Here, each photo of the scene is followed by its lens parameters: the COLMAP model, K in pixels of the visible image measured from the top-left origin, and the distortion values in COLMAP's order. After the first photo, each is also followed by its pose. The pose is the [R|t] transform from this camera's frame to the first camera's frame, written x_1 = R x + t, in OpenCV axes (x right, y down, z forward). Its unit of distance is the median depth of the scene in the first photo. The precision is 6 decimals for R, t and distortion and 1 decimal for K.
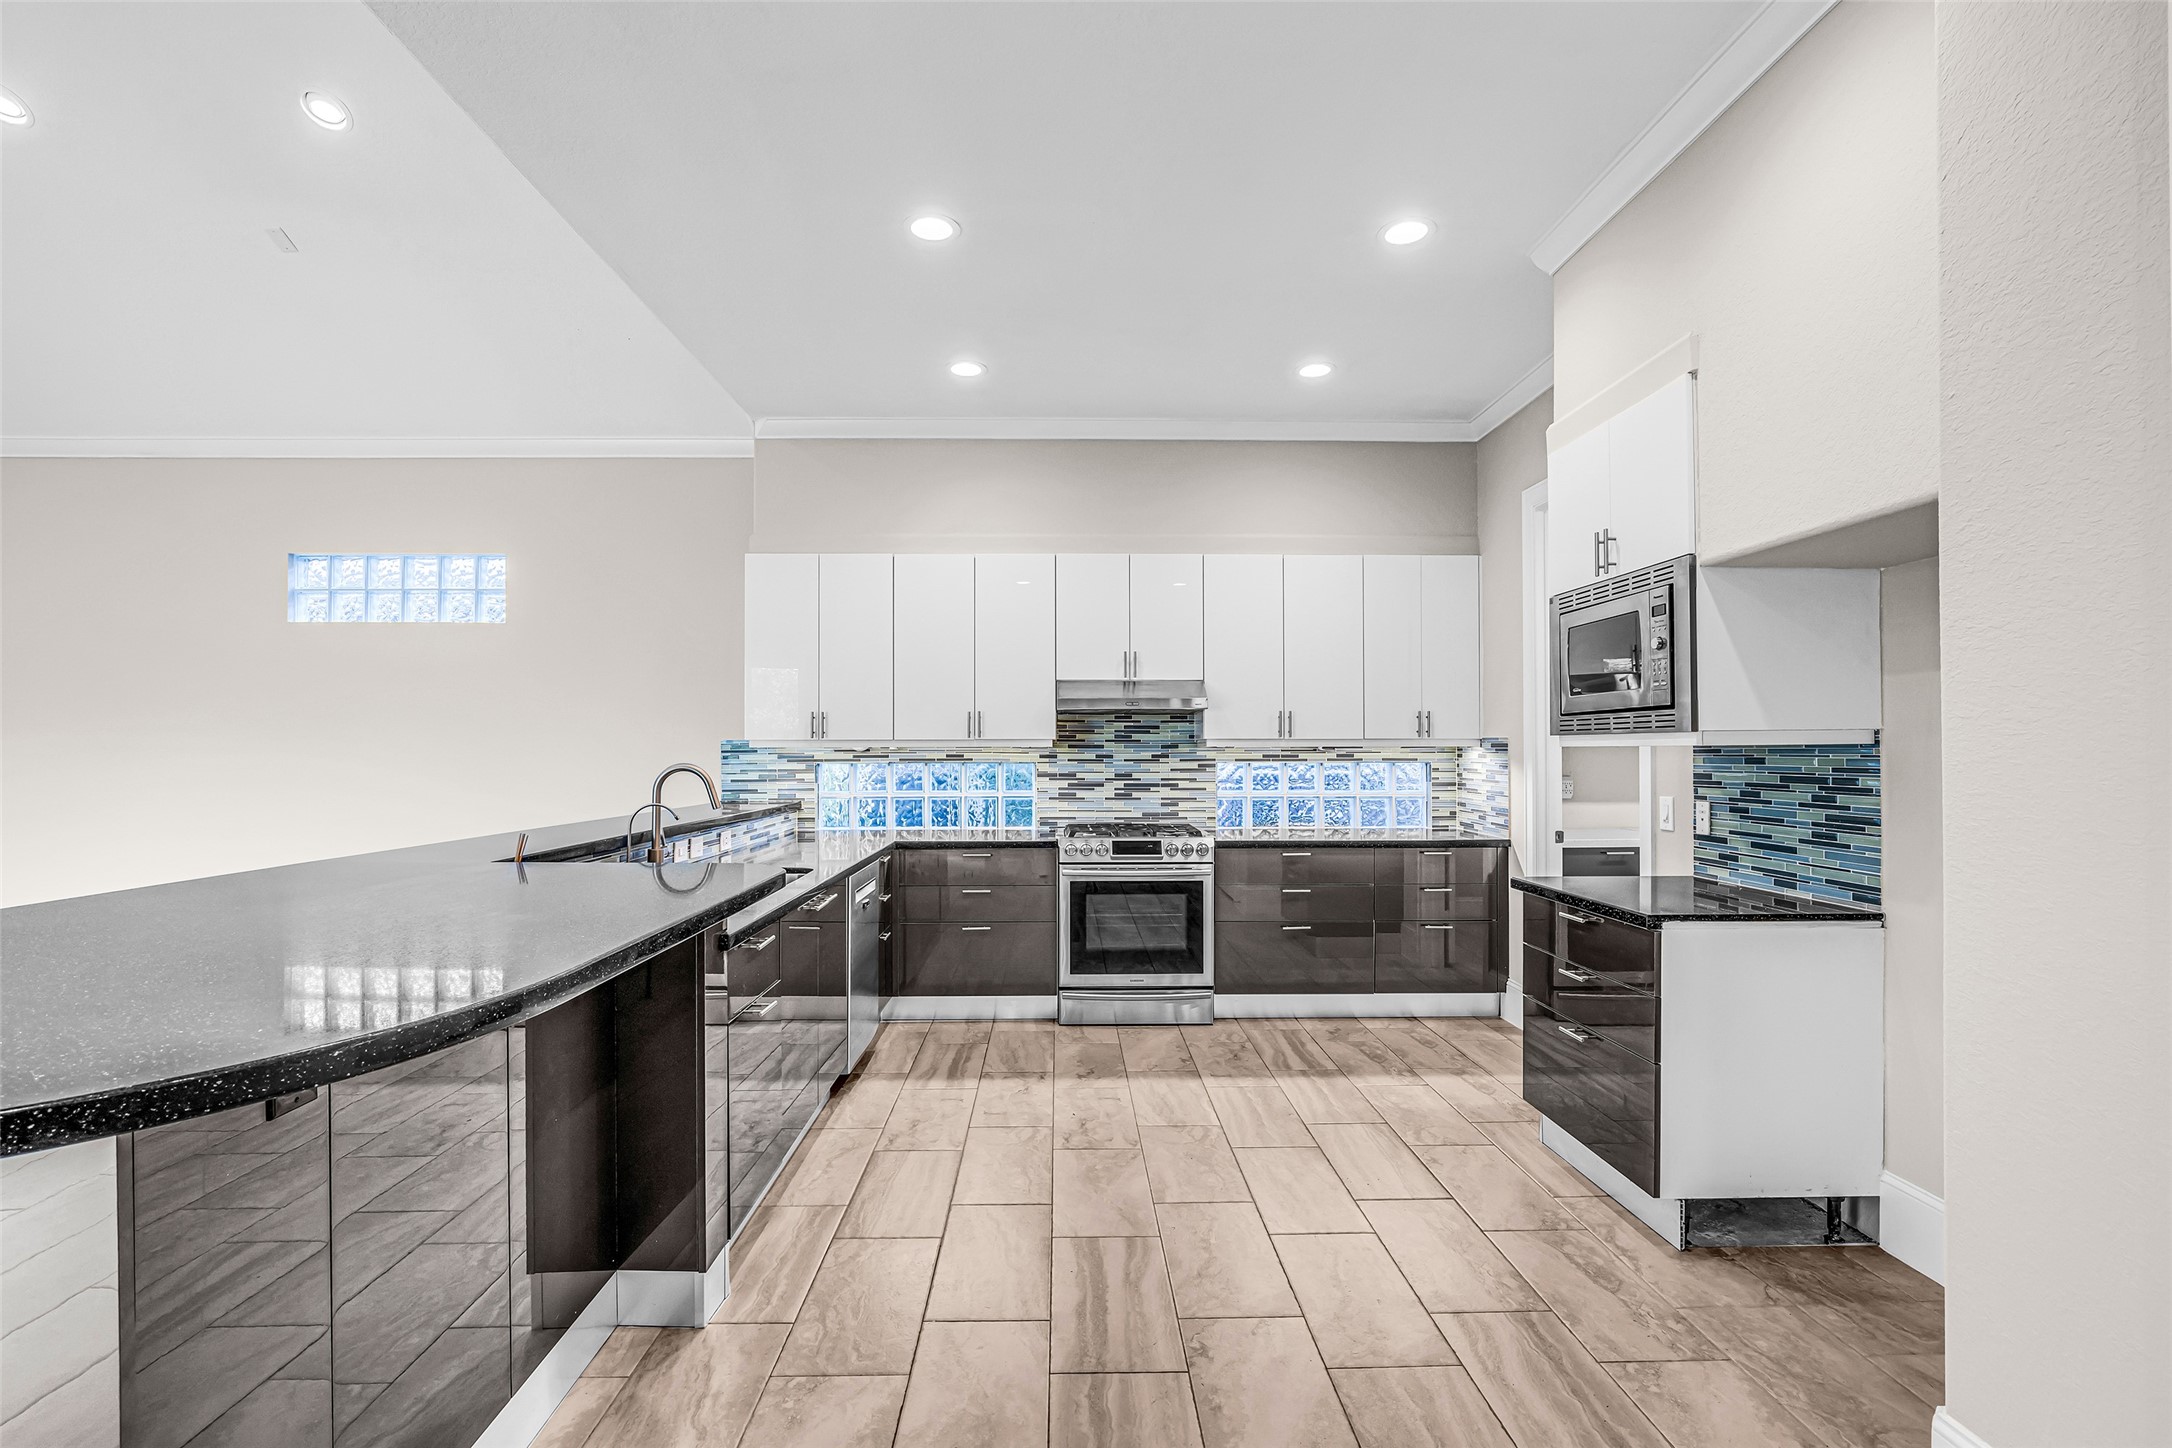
lens RADIAL K [[997.0, 0, 1076.0], [0, 997.0, 749.3], [0, 0, 1]] dist [-0.013939, 0.000975]
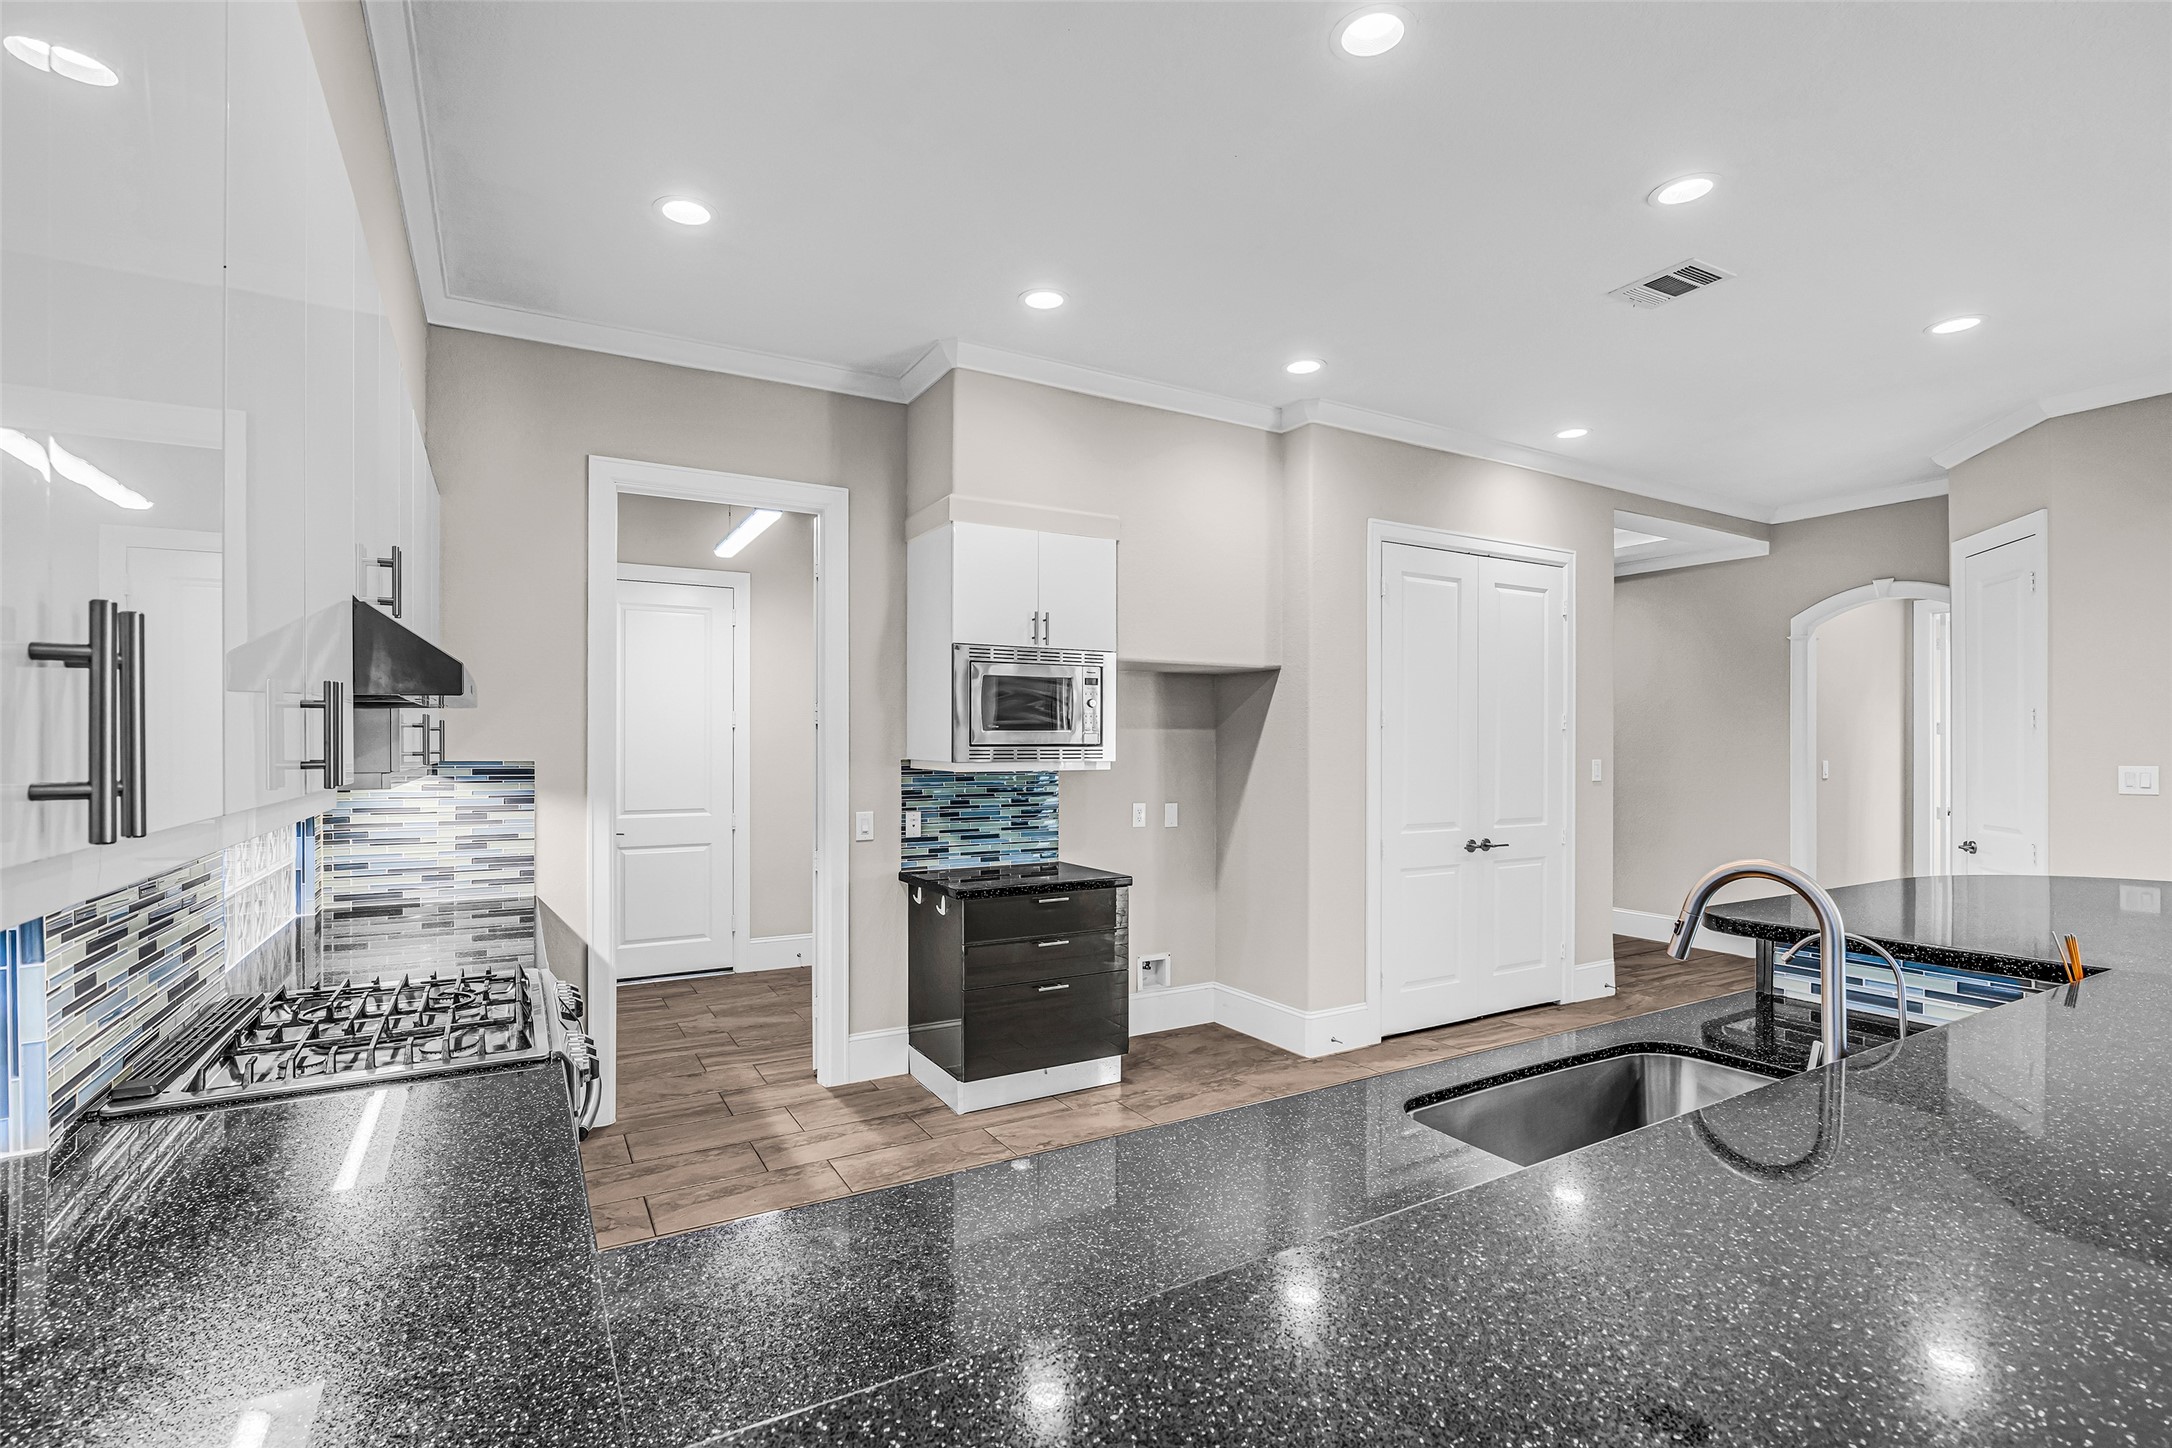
lens RADIAL K [[998.2, 0, 1076.1], [0, 998.2, 745.3], [0, 0, 1]] dist [-0.017387, 0.004983]
pose [[-0.482548, 0.001409, 0.875868, -0.604437], [0.000409, 0.999999, -0.001383, -0.031936], [-0.875869, -0.000309, -0.482548, 1.423722]]
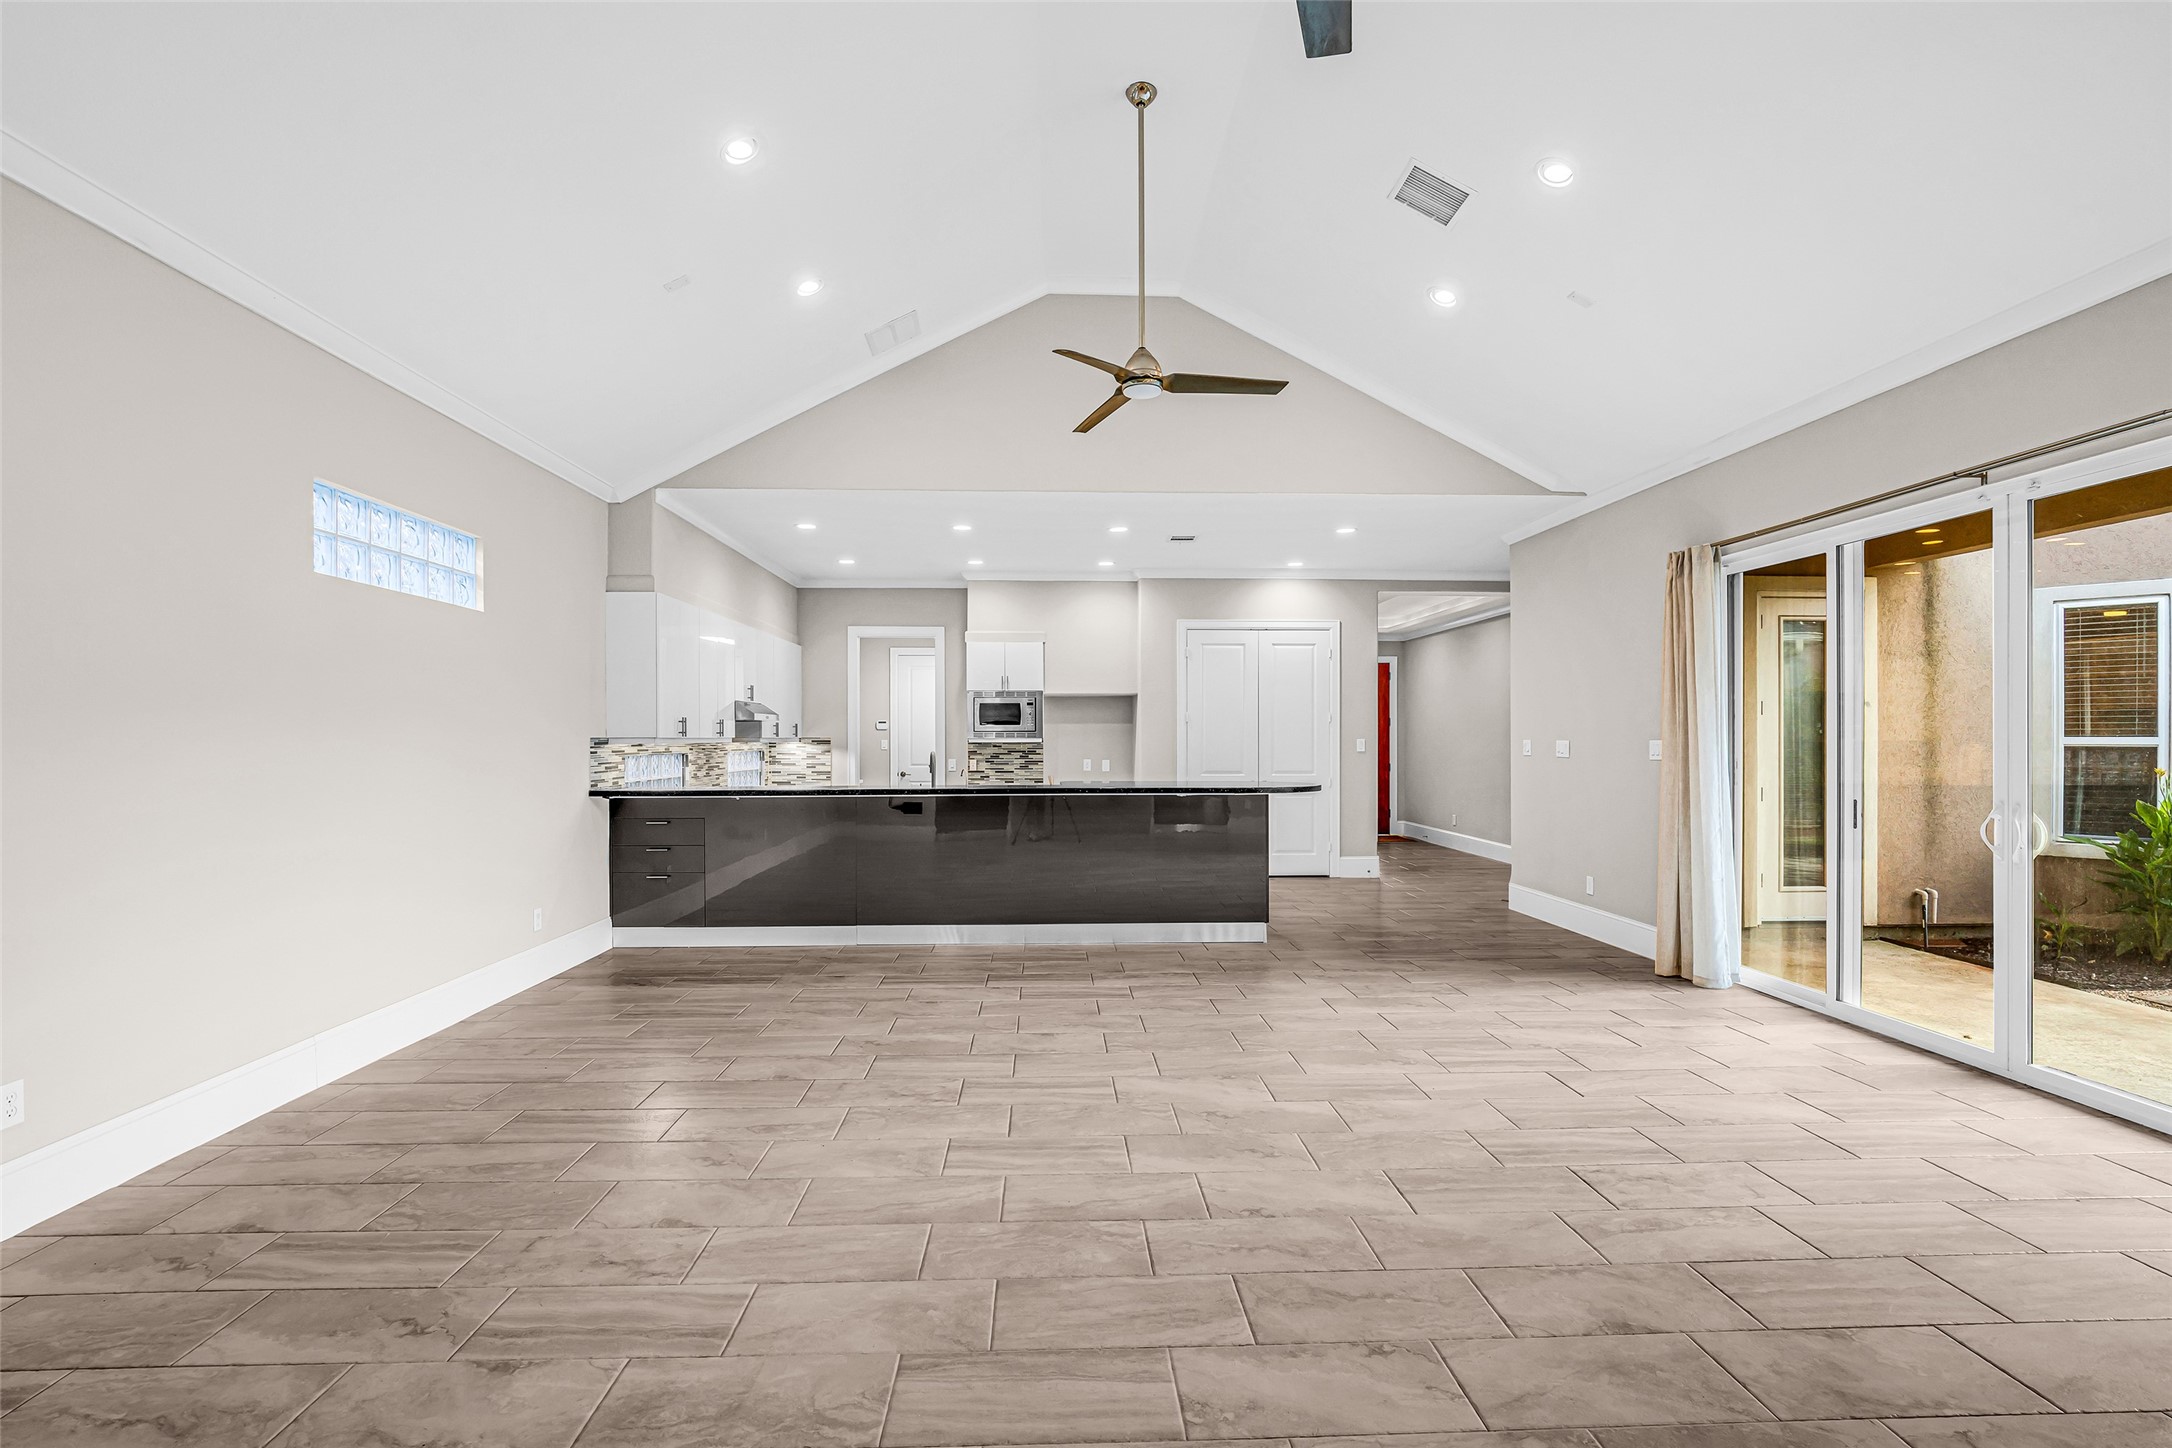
lens RADIAL K [[993.6, 0, 1084.3], [0, 993.6, 737.9], [0, 0, 1]] dist [-0.019281, 0.005542]
pose [[-0.025154, 0.001725, 0.999682, -2.413251], [0.001316, 0.999998, -0.001692, -0.009631], [-0.999683, 0.001273, -0.025156, 0.724147]]
